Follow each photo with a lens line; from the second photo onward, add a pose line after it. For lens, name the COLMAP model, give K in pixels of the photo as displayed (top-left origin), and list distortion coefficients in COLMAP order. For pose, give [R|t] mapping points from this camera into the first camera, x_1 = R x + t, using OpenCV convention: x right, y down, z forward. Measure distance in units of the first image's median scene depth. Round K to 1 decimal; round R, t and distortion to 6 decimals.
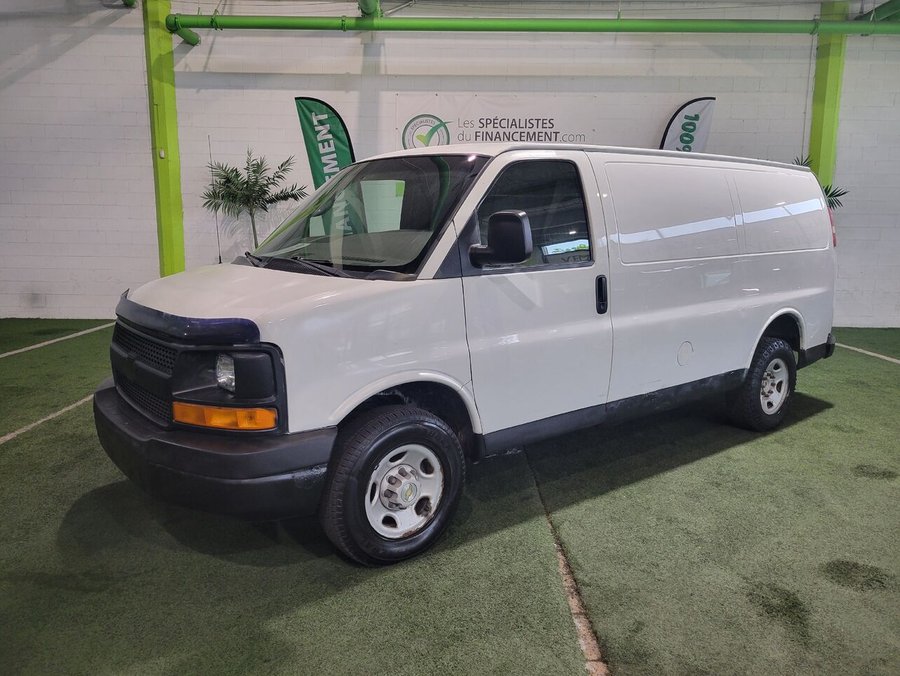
lens RADIAL K [[677.8, 0, 464.6], [0, 677.8, 342.1], [0, 0, 1]] dist [0.061926, -0.046109]
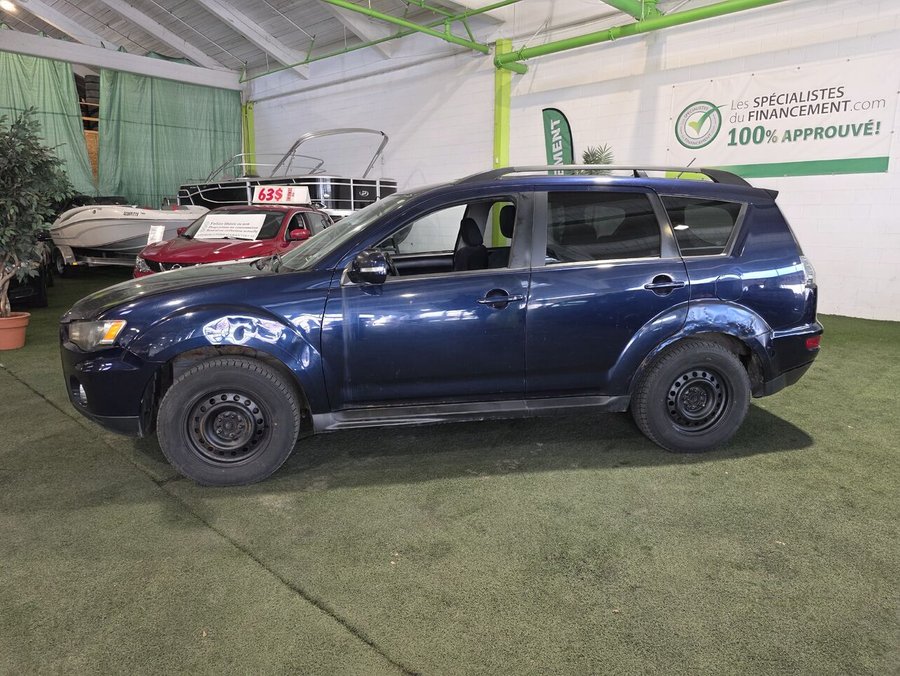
lens RADIAL K [[616.7, 0, 447.5], [0, 616.7, 332.2], [0, 0, 1]] dist [0.057894, -0.035478]
pose [[0.726424, 0.119307, -0.676812, 0.351766], [-0.102179, 0.992620, 0.065309, -0.005882], [0.679609, 0.021714, 0.733253, 0.042217]]
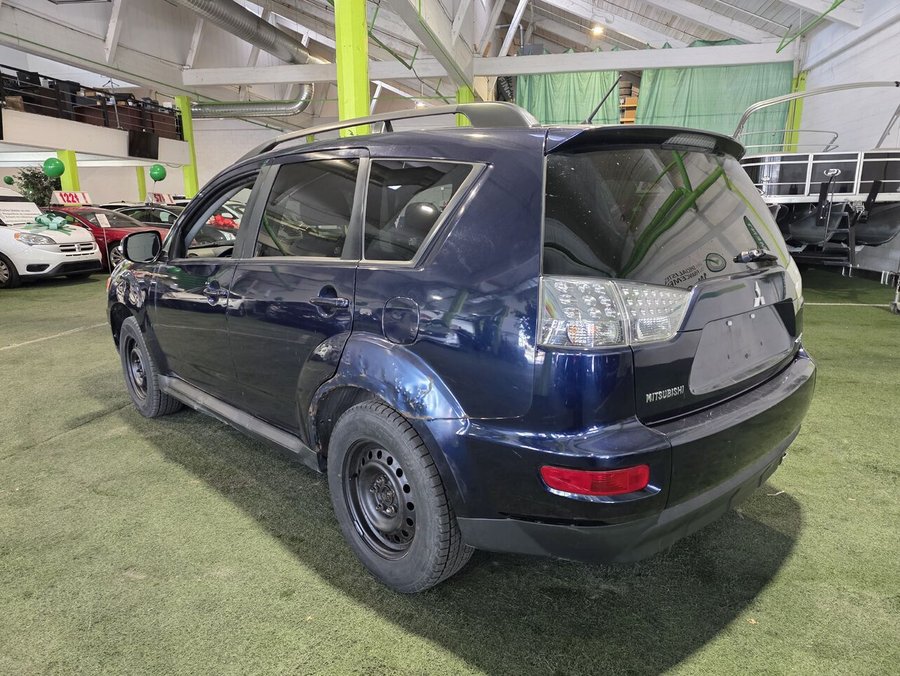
lens RADIAL K [[611.4, 0, 450.5], [0, 611.4, 352.2], [0, 0, 1]] dist [0.023088, -0.003543]
pose [[-0.183975, 0.211841, -0.959831, 0.406932], [-0.147978, 0.959401, 0.240110, -0.061536], [0.971728, 0.186208, -0.145158, 0.449460]]
